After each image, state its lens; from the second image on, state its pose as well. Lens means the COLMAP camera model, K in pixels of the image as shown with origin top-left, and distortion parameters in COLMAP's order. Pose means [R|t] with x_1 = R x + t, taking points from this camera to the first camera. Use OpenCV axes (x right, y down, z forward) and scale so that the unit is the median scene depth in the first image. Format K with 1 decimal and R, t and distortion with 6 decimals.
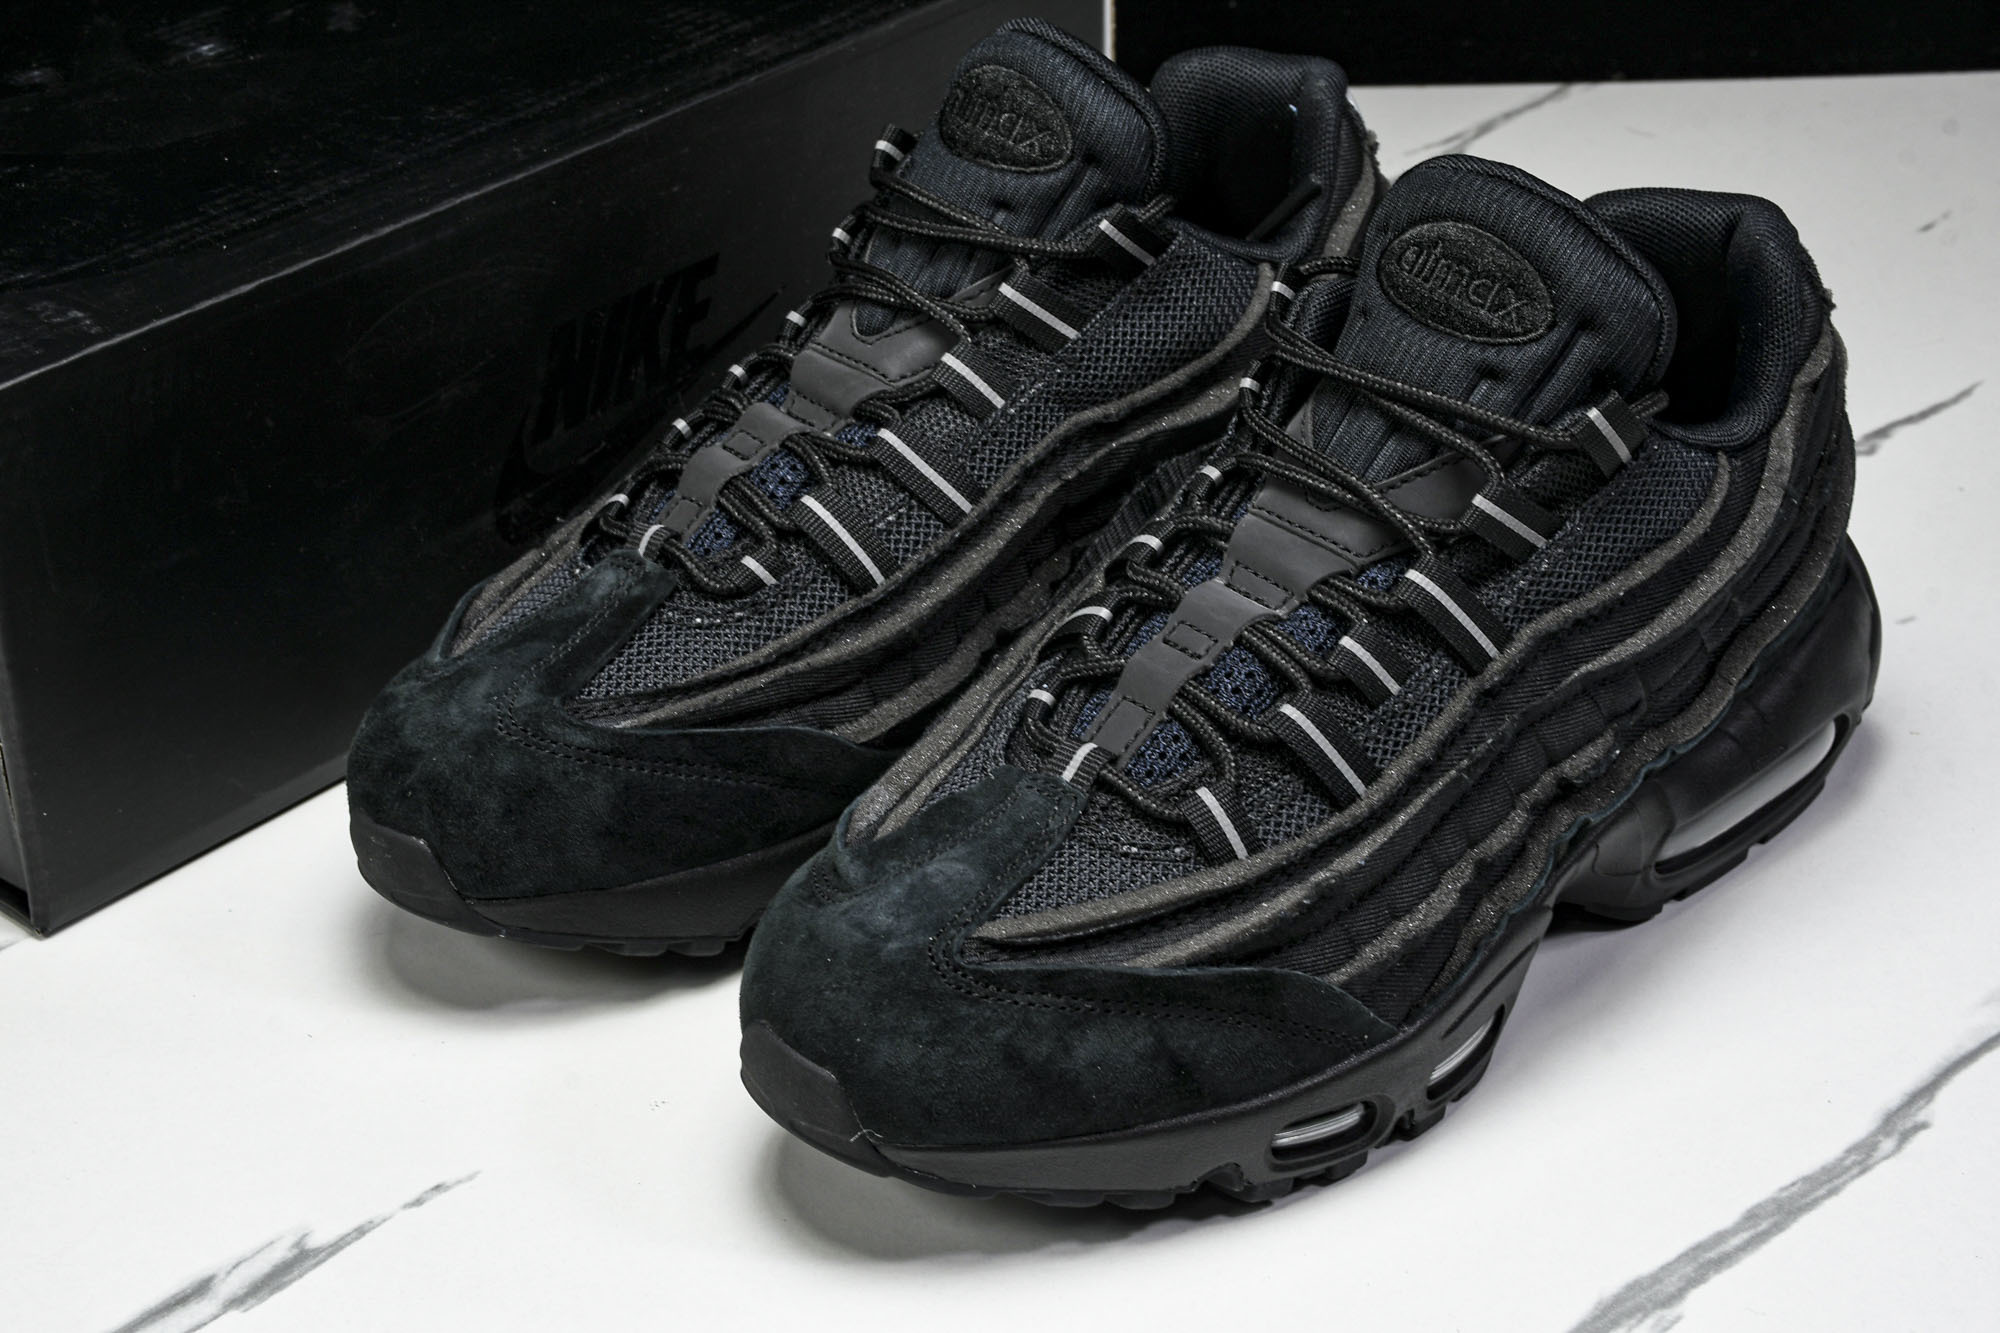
lens RADIAL K [[4377.8, 0, 1005.9], [0, 4377.8, 656.6], [0, 0, 1]] dist [0.635205, 0.000000]
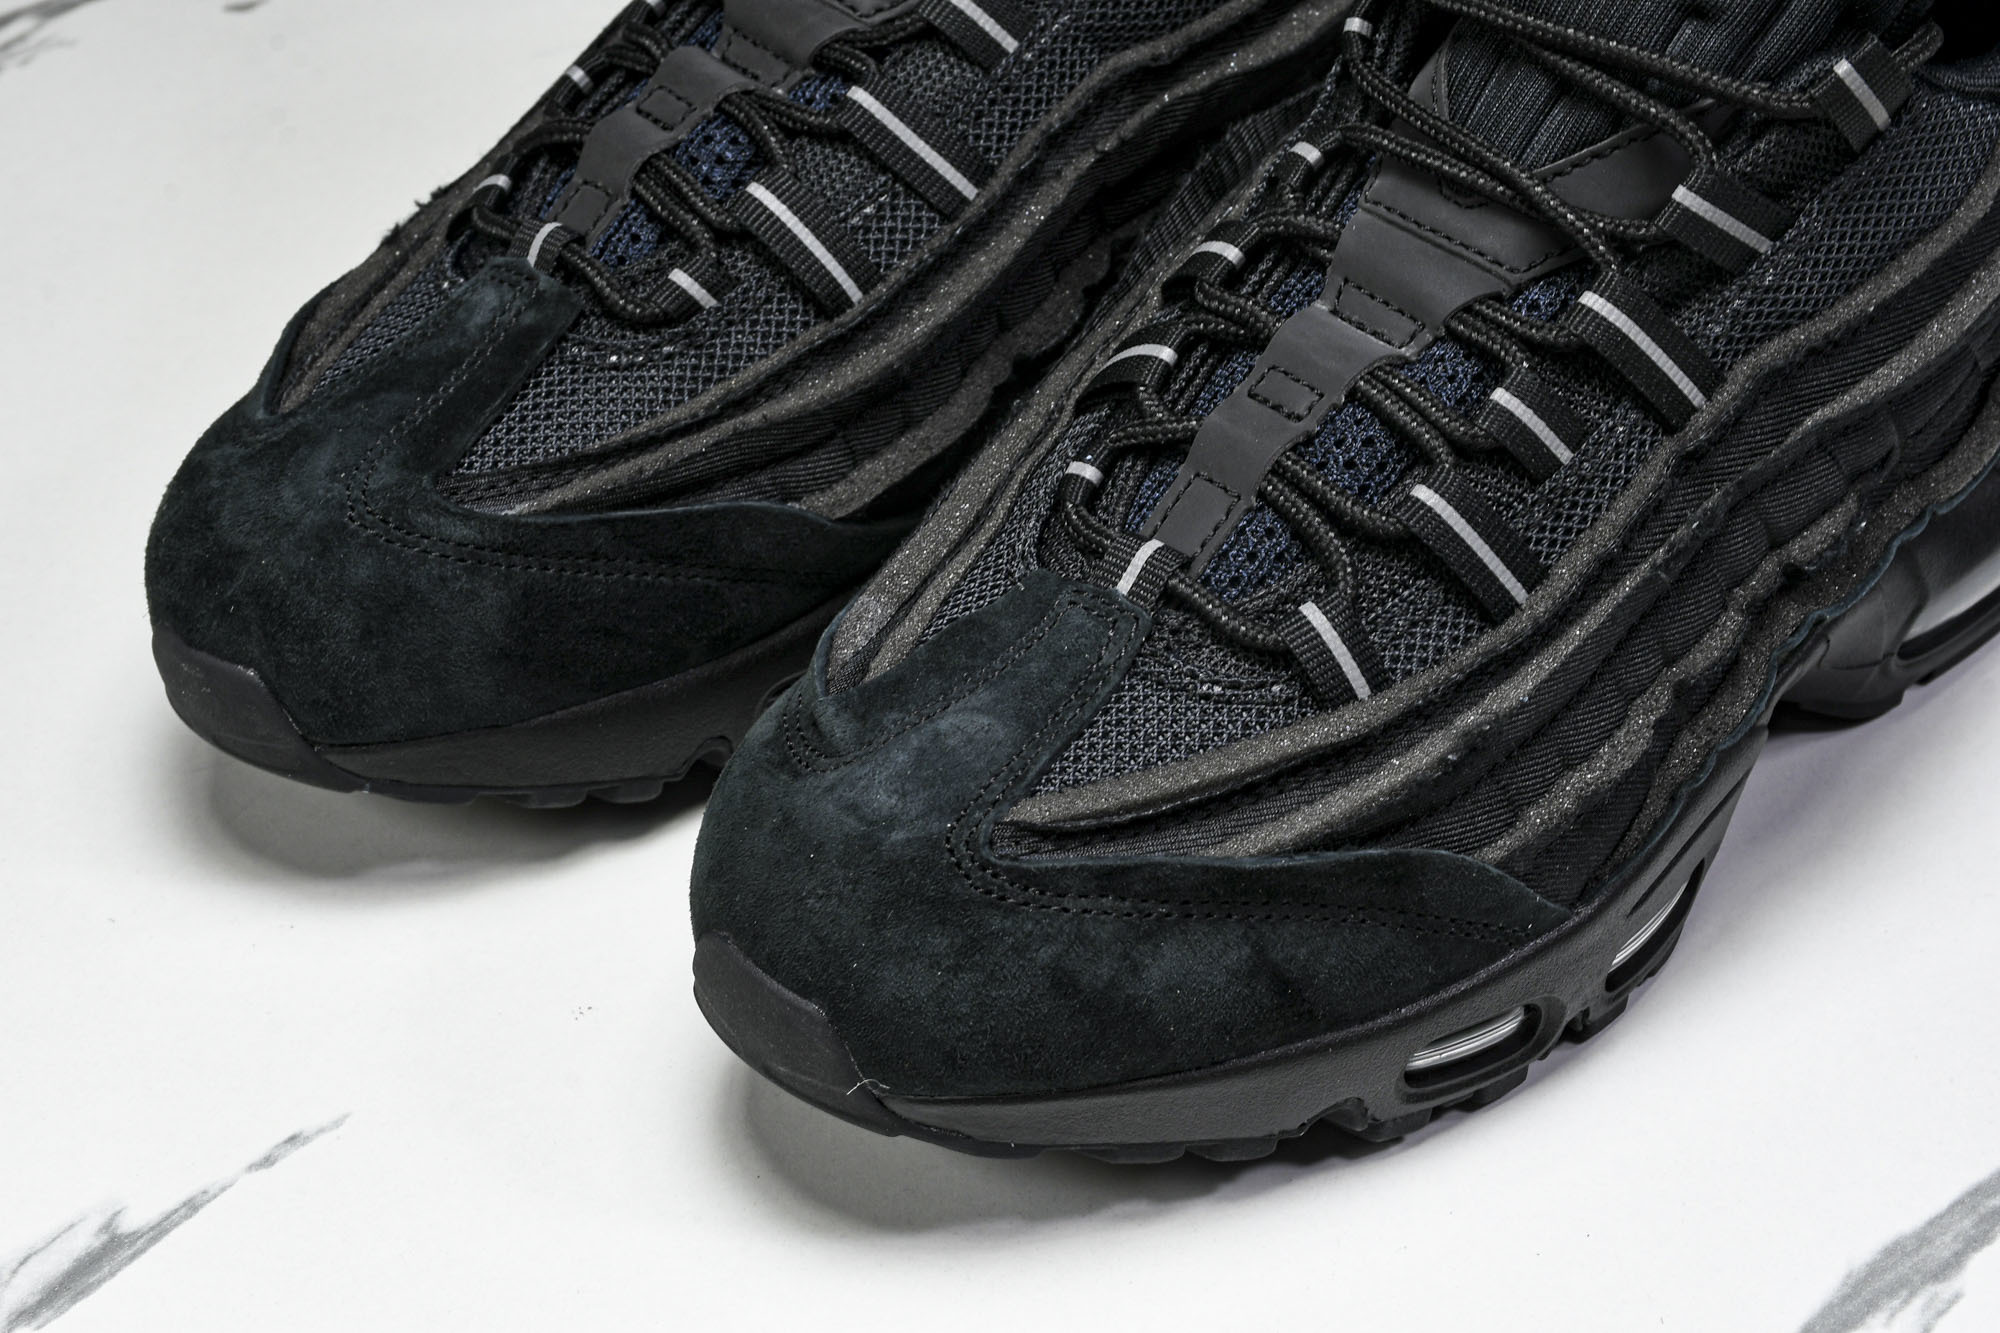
lens RADIAL K [[4957.9, 0, 1008.1], [0, 4957.9, 654.0], [0, 0, 1]] dist [0.669851, 0.000000]
pose [[0.999614, -0.021505, 0.017570, -0.020286], [0.019110, 0.991763, 0.126653, -0.067337], [-0.020149, -0.126268, 0.991791, 0.164692]]
